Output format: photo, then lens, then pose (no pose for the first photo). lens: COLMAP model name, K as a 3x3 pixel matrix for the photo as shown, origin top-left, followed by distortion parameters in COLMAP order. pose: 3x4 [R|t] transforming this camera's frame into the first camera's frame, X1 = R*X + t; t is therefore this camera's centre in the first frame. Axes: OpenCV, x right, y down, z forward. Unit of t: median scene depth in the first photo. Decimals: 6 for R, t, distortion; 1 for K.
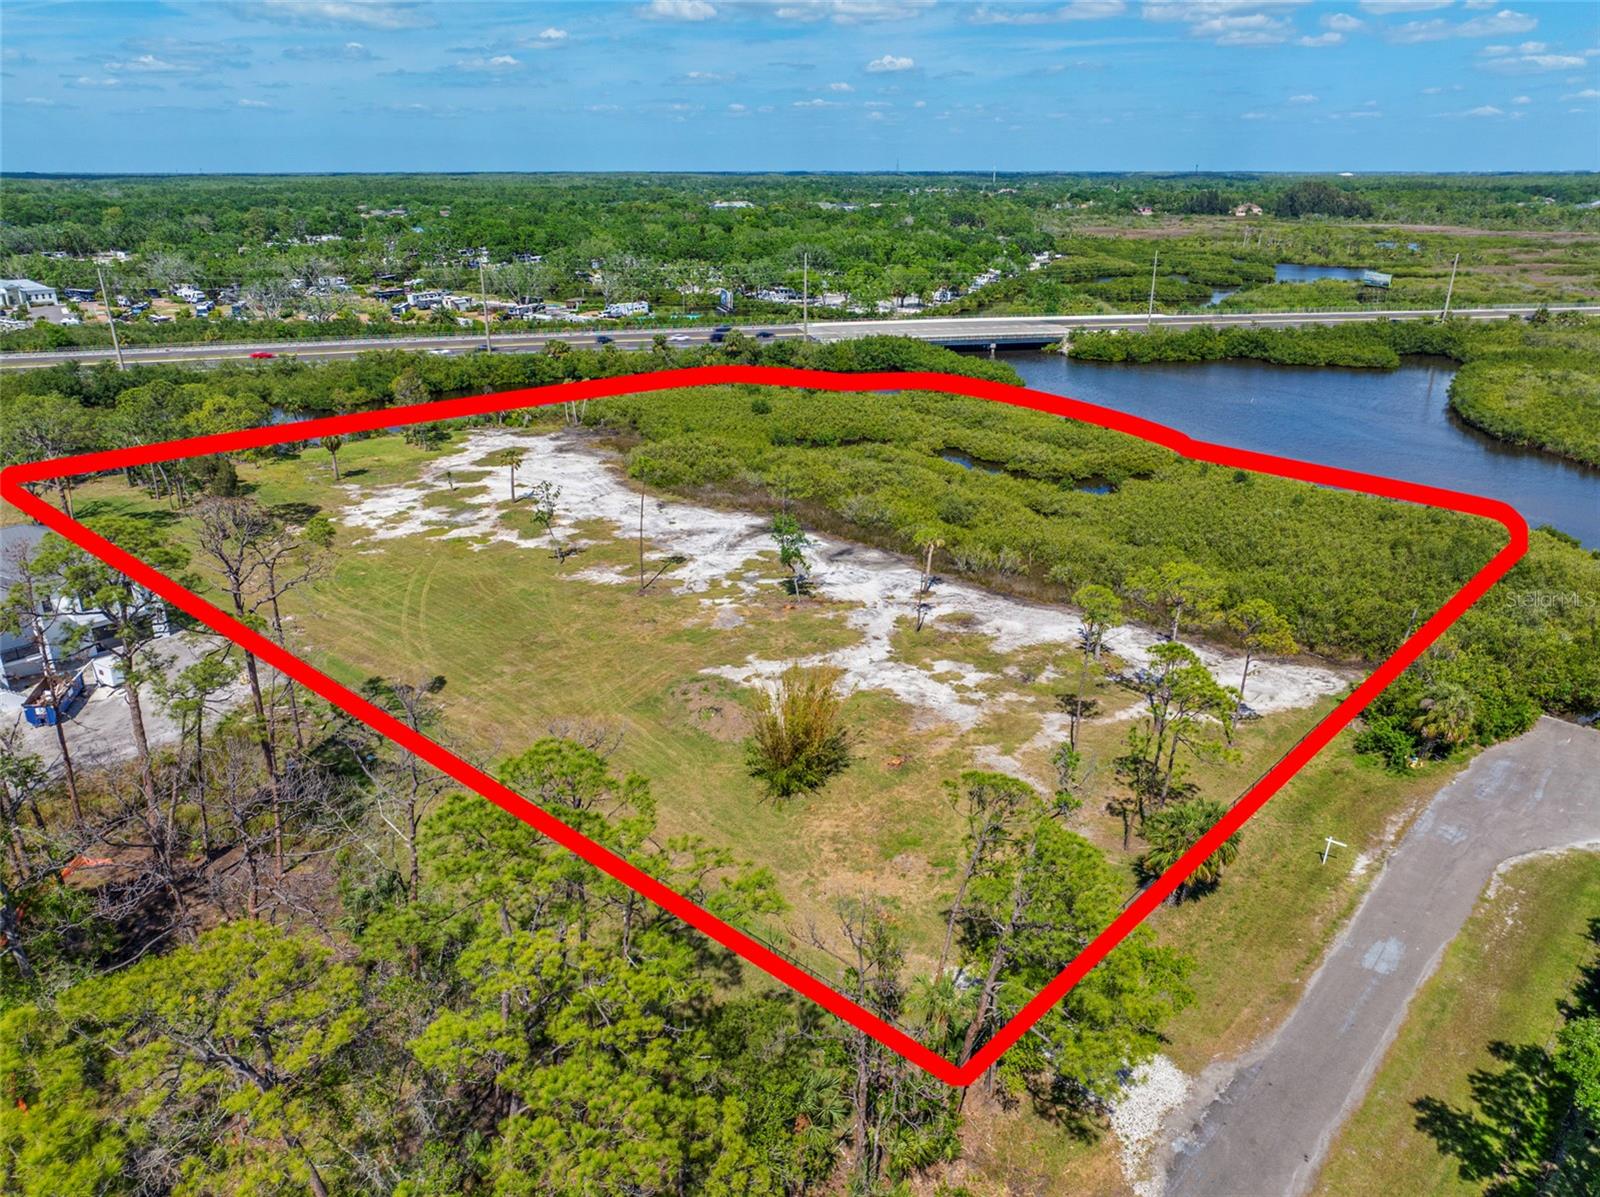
lens RADIAL K [[1117.8, 0, 803.9], [0, 1117.8, 593.0], [0, 0, 1]] dist [0.001837, -0.012117]
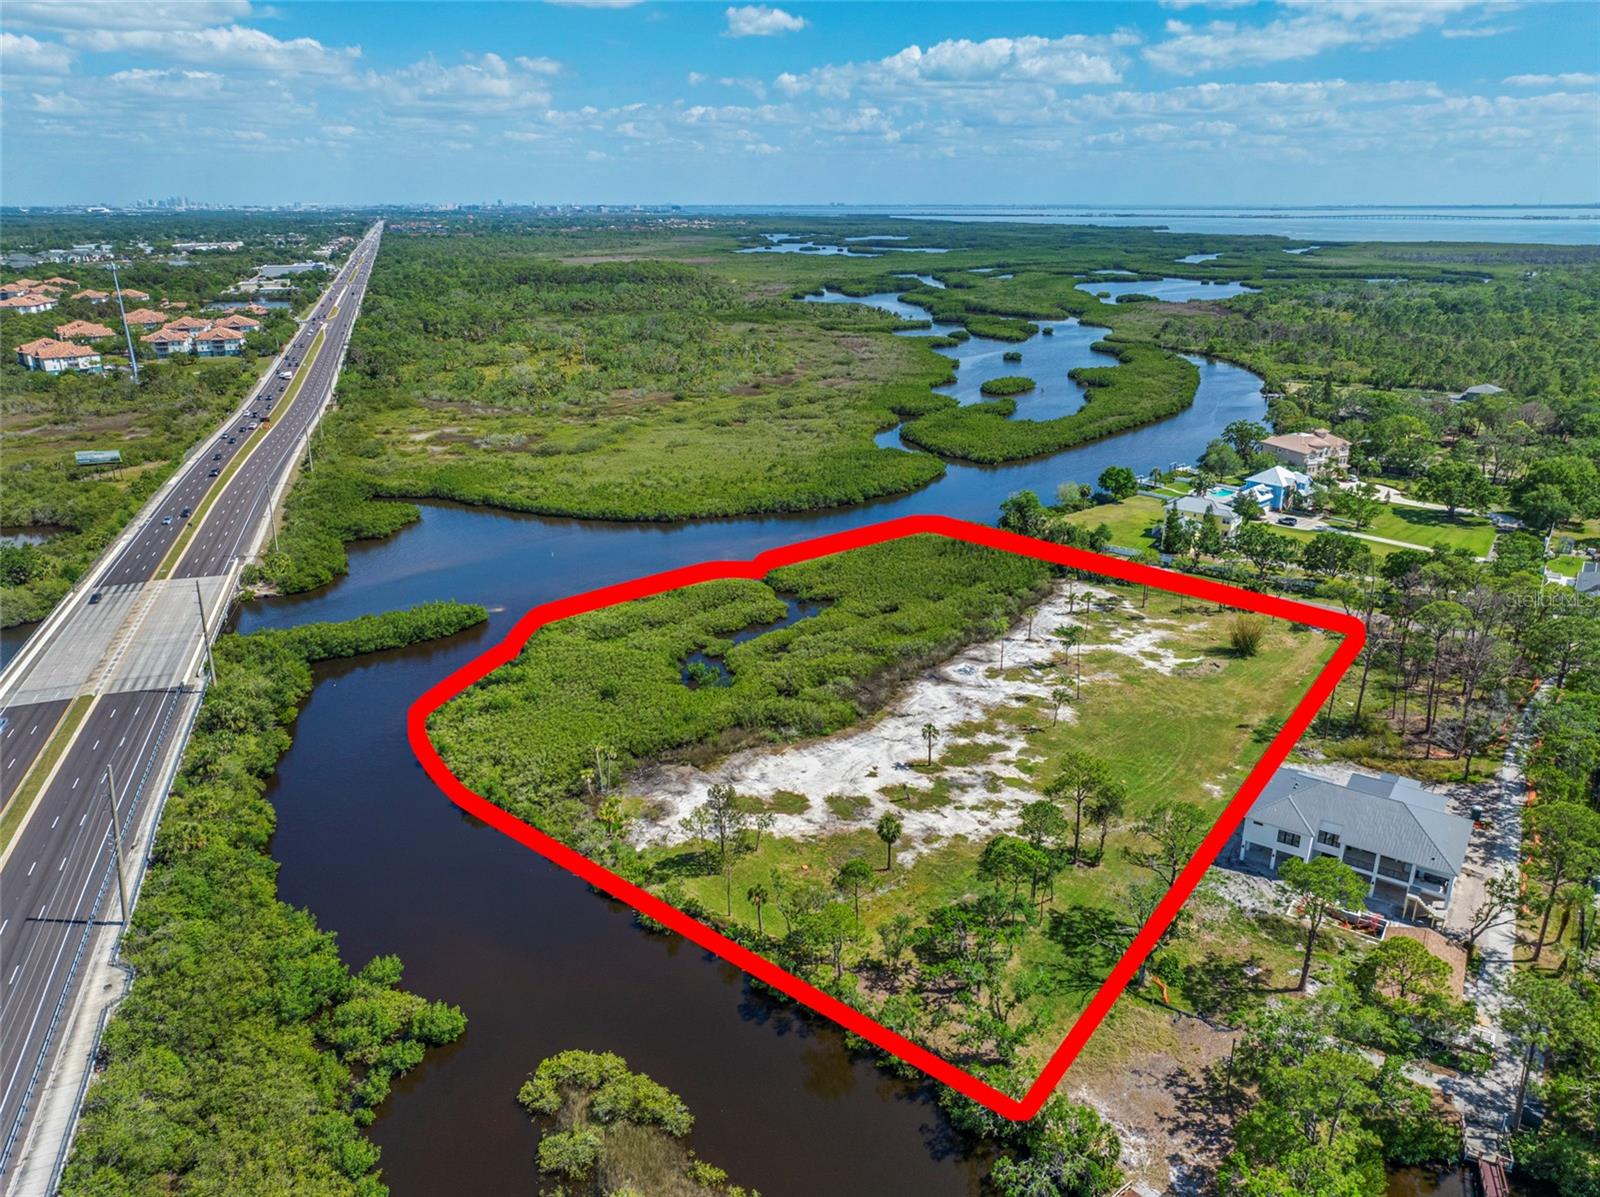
lens RADIAL K [[1117.0, 0, 805.3], [0, 1117.0, 596.1], [0, 0, 1]] dist [0.021574, -0.062523]
pose [[-0.124252, -0.330182, 0.935704, -1.623700], [0.352474, 0.866821, 0.352680, -0.881682], [-0.927536, 0.373632, 0.008677, 1.289372]]
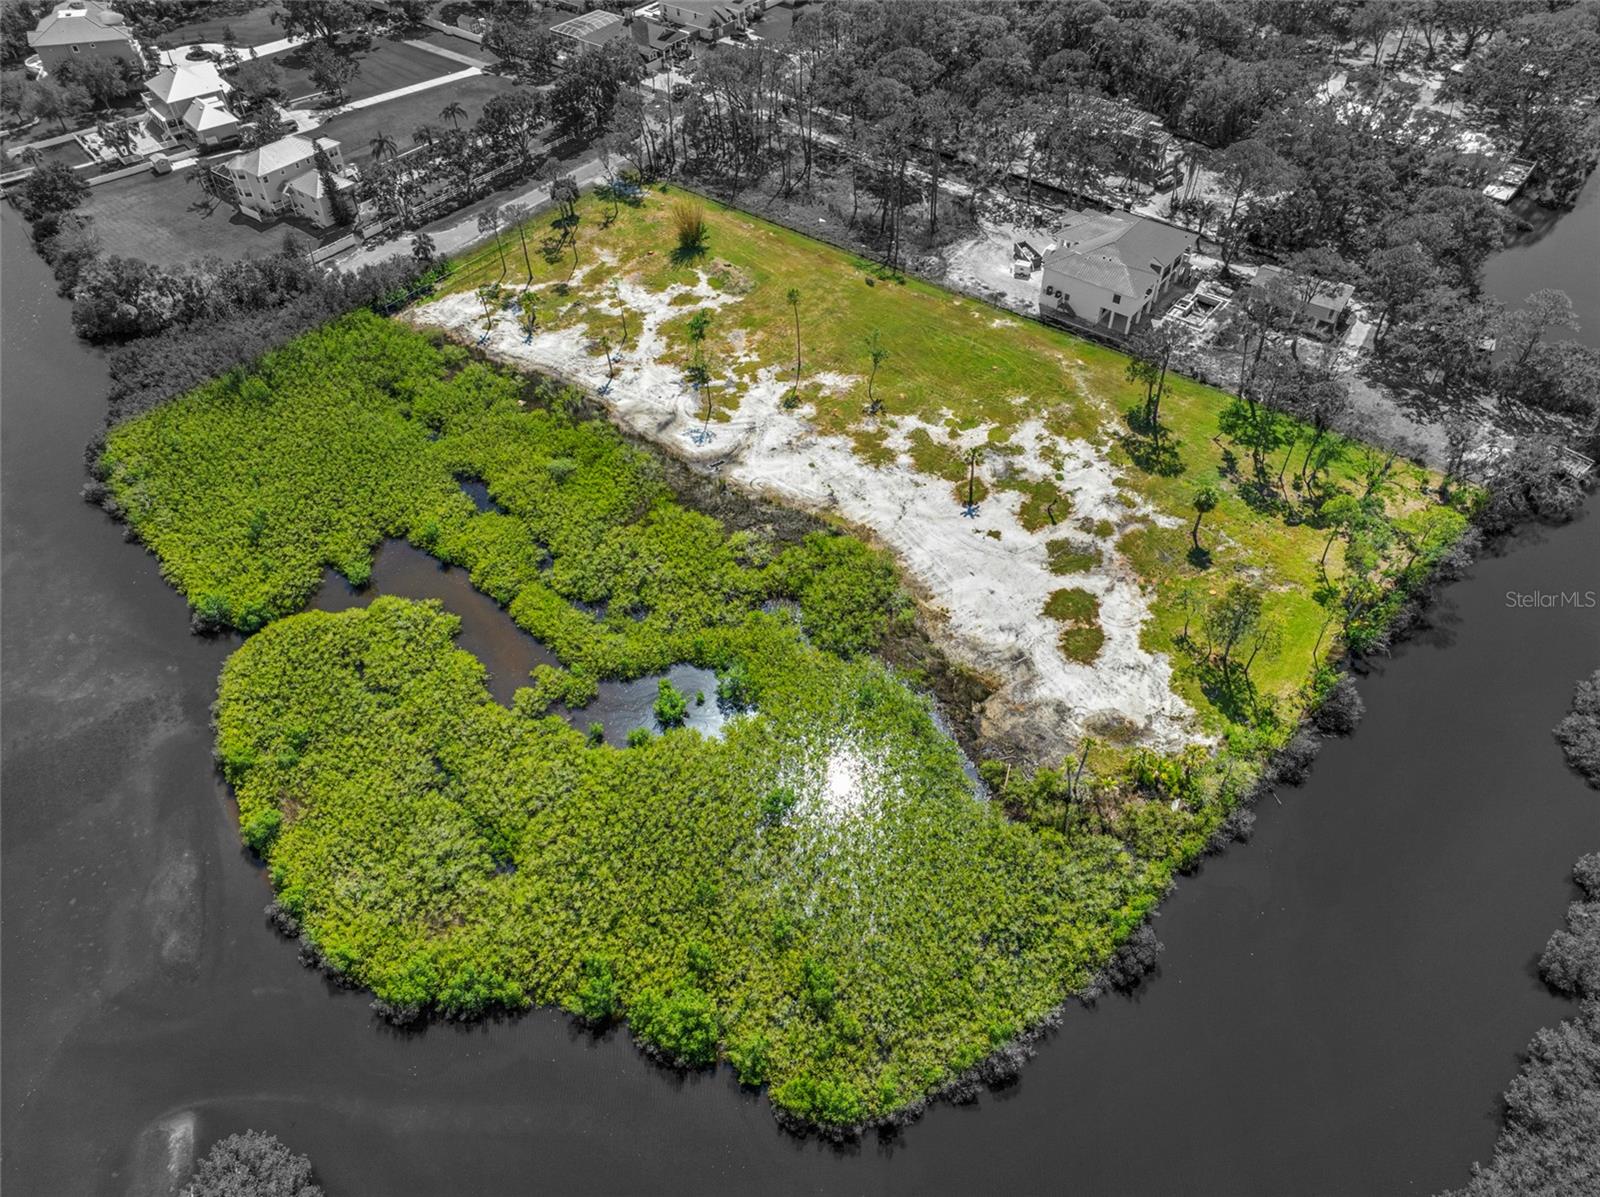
lens RADIAL K [[1115.5, 0, 804.8], [0, 1115.5, 601.4], [0, 0, 1]] dist [-0.002938, -0.002115]
pose [[-0.995938, 0.066033, -0.061213, -0.037061], [-0.029746, 0.400381, 0.915866, -1.238404], [0.084986, 0.913967, -0.396790, 1.856772]]
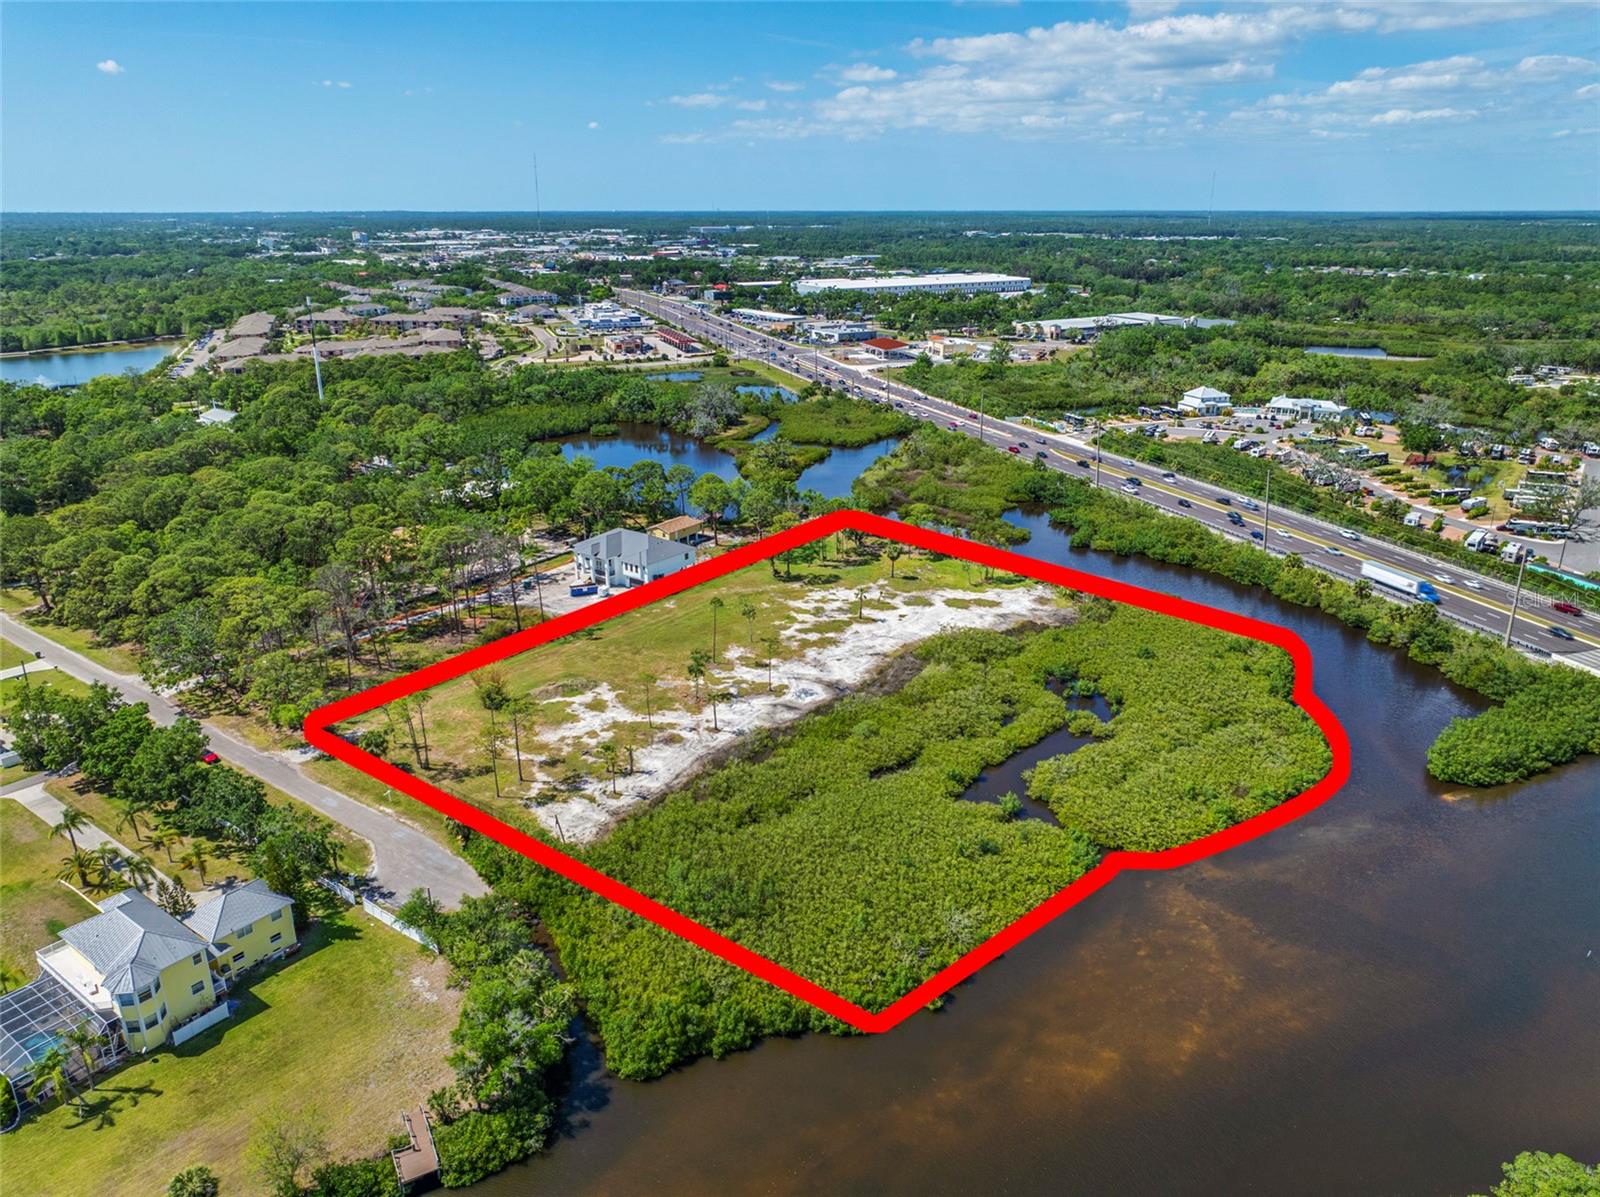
lens RADIAL K [[1117.0, 0, 805.3], [0, 1117.0, 596.1], [0, 0, 1]] dist [0.021574, -0.062523]
pose [[0.104455, 0.328795, -0.938607, 1.565810], [-0.351399, 0.895096, 0.274447, -0.659242], [0.930380, 0.301158, 0.209036, 0.701462]]
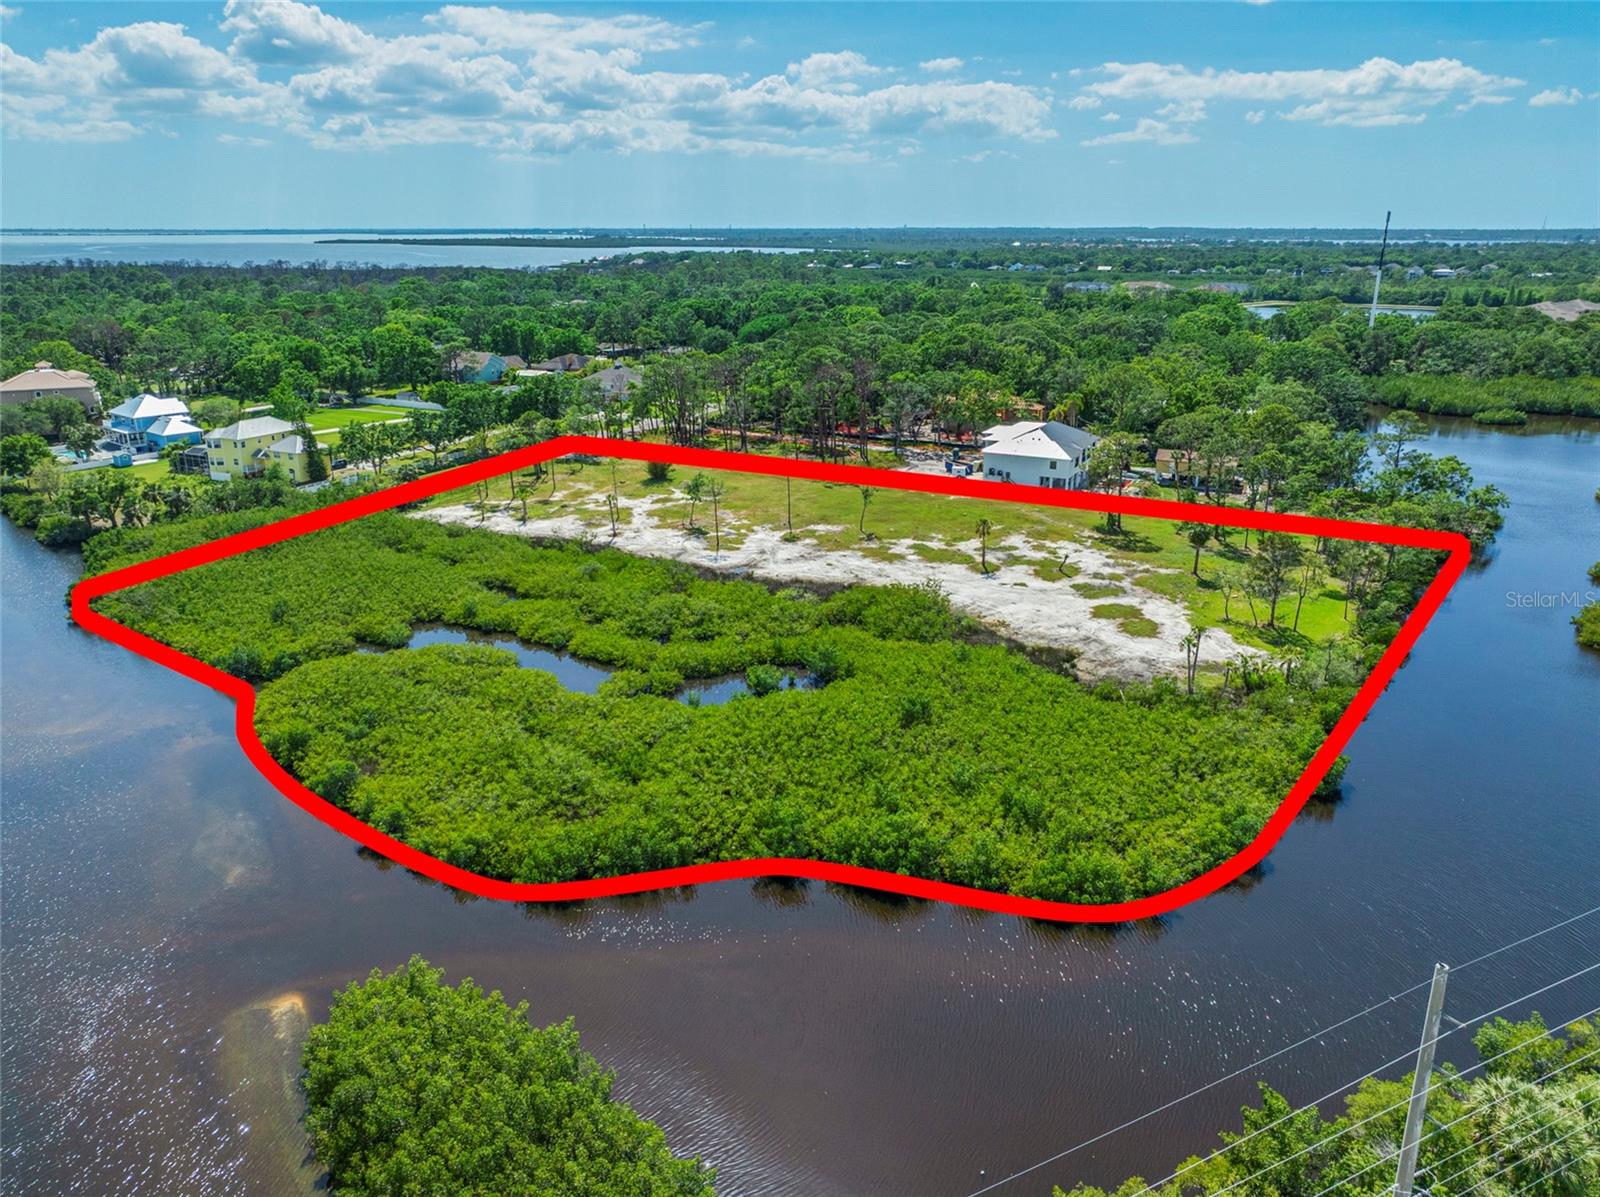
lens RADIAL K [[1117.8, 0, 803.9], [0, 1117.8, 593.0], [0, 0, 1]] dist [0.001837, -0.012117]
pose [[-0.963059, 0.083668, -0.255963, 0.255588], [-0.095301, 0.783105, 0.614544, -0.907954], [0.251863, 0.616236, -0.746203, 2.239027]]
